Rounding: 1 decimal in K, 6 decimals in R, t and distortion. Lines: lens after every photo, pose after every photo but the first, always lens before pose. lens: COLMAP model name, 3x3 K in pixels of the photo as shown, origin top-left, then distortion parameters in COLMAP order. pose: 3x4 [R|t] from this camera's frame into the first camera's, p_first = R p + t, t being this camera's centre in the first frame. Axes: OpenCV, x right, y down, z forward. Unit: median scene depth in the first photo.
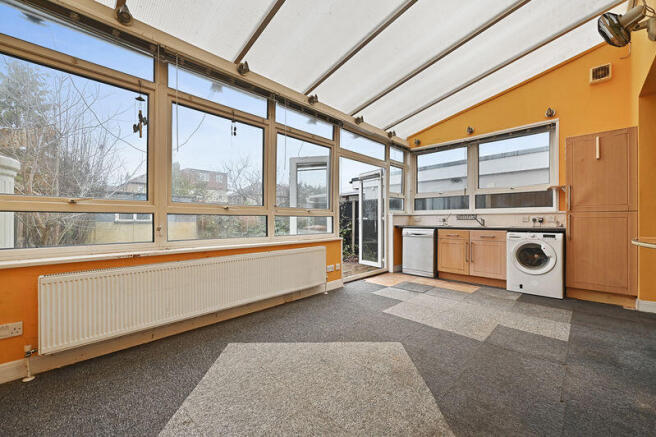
lens RADIAL K [[259.8, 0, 328.0], [0, 259.8, 218.5], [0, 0, 1]] dist [-0.001398, -0.000125]
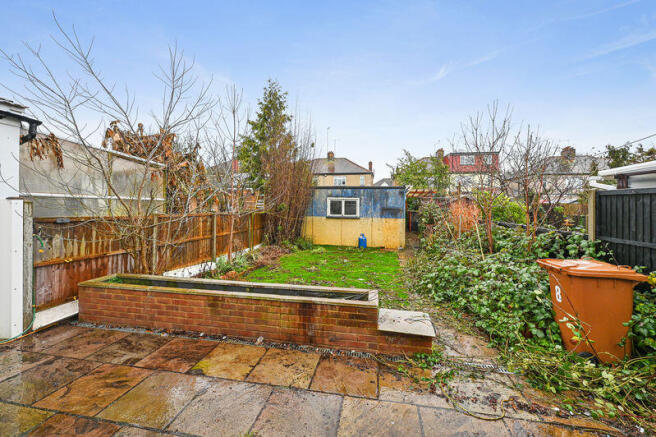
lens RADIAL K [[262.0, 0, 330.4], [0, 262.0, 215.0], [0, 0, 1]] dist [-0.000701, 0.000136]
pose [[0.556425, 0.035158, -0.830154, 0.177842], [-0.001049, 0.999133, 0.041612, -0.150948], [0.830897, -0.022283, 0.555979, 1.820901]]
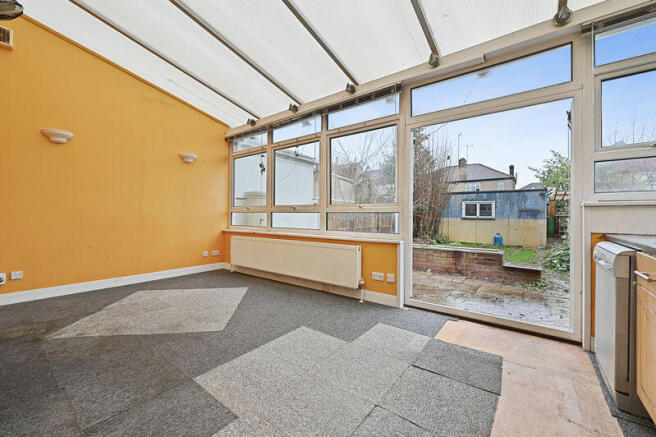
lens RADIAL K [[262.0, 0, 330.4], [0, 262.0, 215.0], [0, 0, 1]] dist [-0.000701, 0.000136]
pose [[0.128961, 0.000436, -0.991650, 1.155036], [-0.000884, 1.000000, 0.000325, -0.001929], [0.991649, 0.000835, 0.128962, 1.067589]]
